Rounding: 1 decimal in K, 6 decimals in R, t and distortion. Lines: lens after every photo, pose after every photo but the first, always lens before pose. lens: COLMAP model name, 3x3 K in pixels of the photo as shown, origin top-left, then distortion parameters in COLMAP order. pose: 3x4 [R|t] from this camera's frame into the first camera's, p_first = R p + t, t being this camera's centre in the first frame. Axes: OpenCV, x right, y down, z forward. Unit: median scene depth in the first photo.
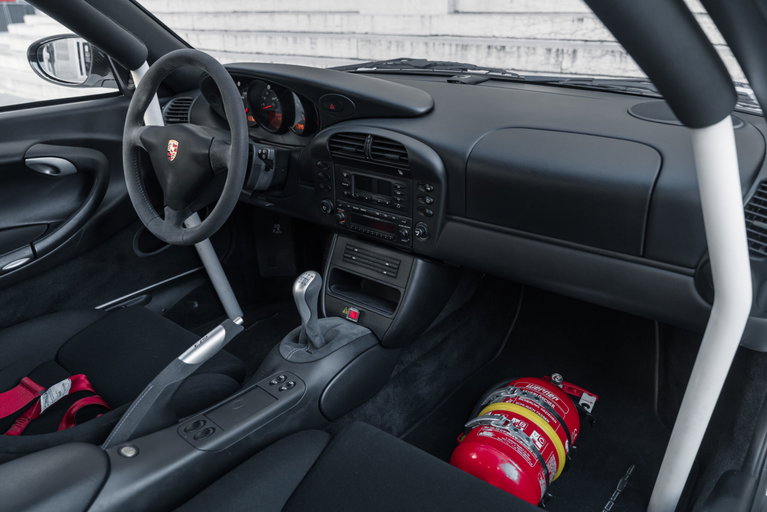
lens RADIAL K [[594.6, 0, 384.4], [0, 594.6, 258.3], [0, 0, 1]] dist [-0.004952, -0.002185]
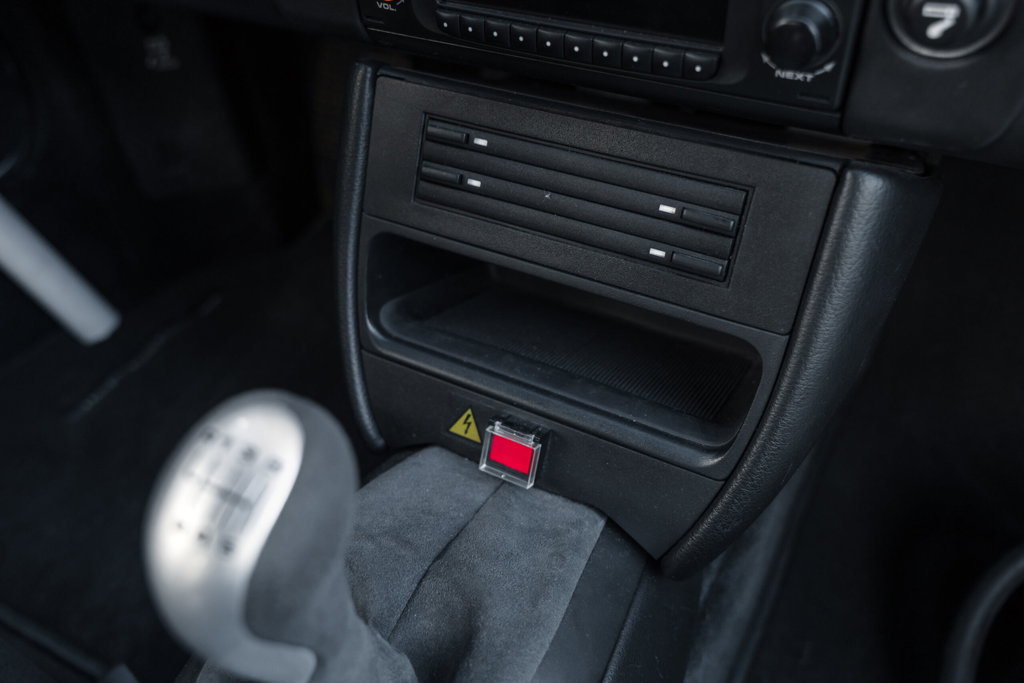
lens RADIAL K [[837.2, 0, 506.8], [0, 837.2, 341.1], [0, 0, 1]] dist [0.008748, 0.002639]
pose [[0.985877, -0.139664, 0.092414, -0.081417], [0.103649, 0.942294, 0.318337, -0.043667], [-0.131542, -0.304262, 0.943462, 0.773171]]
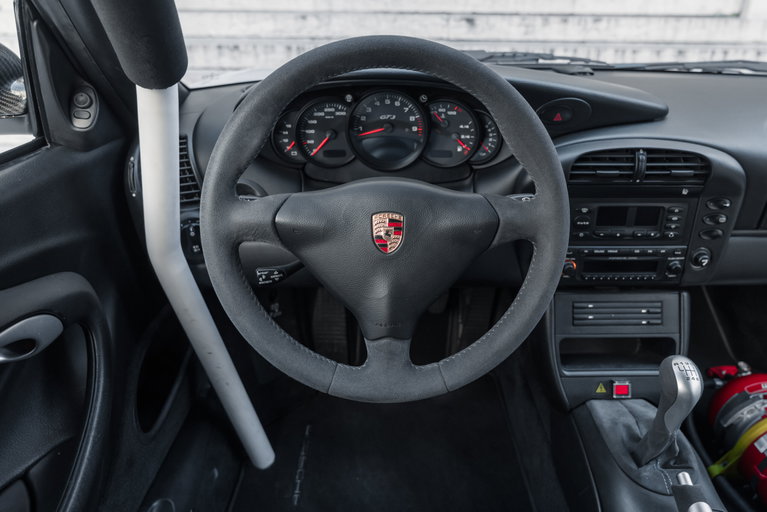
lens RADIAL K [[537.3, 0, 383.6], [0, 537.3, 251.6], [0, 0, 1]] dist [-0.011326, -0.003886]
pose [[0.762319, -0.252729, 0.595818, -0.682185], [0.242453, 0.965083, 0.099155, -0.226795], [-0.600073, 0.068870, 0.796975, 0.671958]]
